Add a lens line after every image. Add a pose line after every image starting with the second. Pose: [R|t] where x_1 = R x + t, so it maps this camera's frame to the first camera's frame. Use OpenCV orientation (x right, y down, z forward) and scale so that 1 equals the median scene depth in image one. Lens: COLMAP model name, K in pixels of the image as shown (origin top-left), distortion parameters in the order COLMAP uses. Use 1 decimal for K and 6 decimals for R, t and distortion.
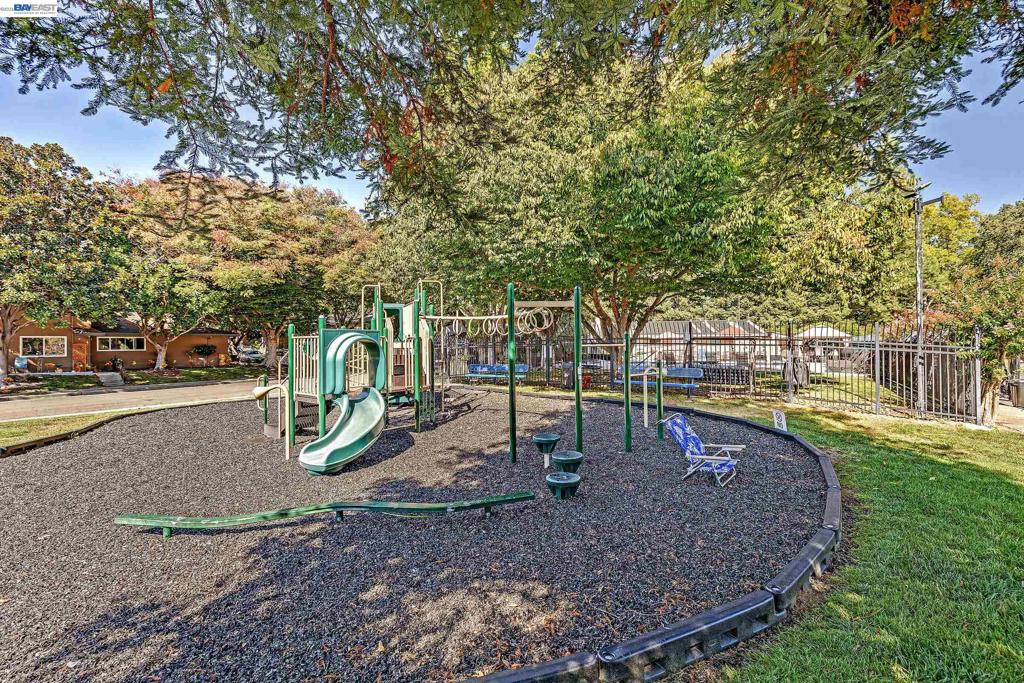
lens RADIAL K [[432.8, 0, 512.3], [0, 432.8, 341.2], [0, 0, 1]] dist [-0.000329, -0.000191]
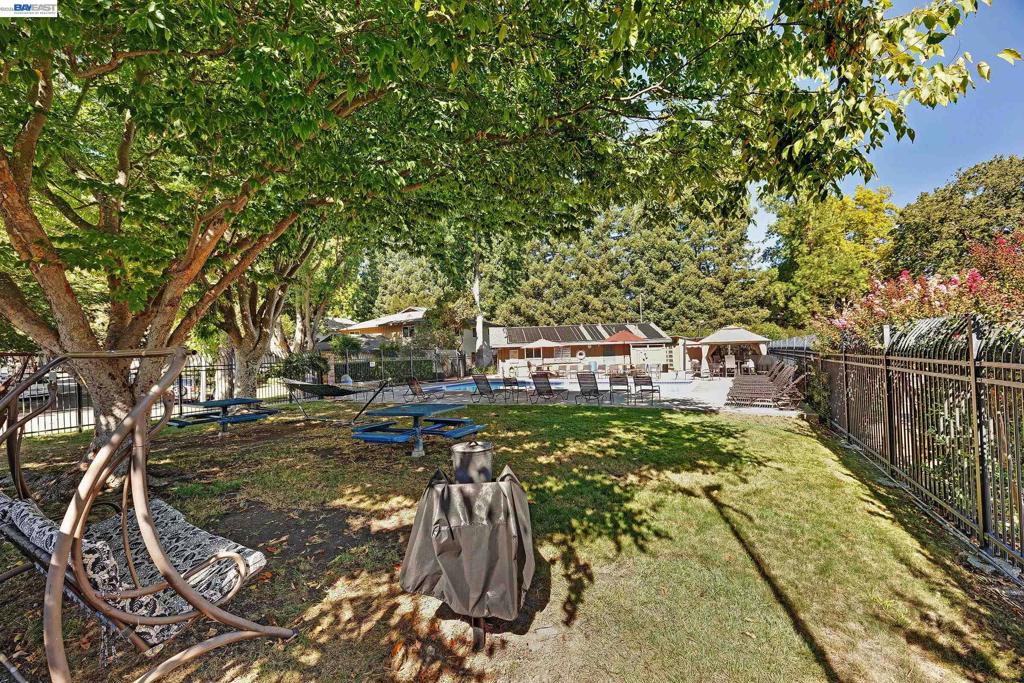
lens RADIAL K [[432.8, 0, 512.5], [0, 432.8, 342.4], [0, 0, 1]] dist [-0.000329, -0.000191]
pose [[0.992488, -0.018602, 0.120922, 0.146093], [0.021355, 0.999540, -0.021514, -0.000807], [-0.120466, 0.023934, 0.992429, 0.181661]]
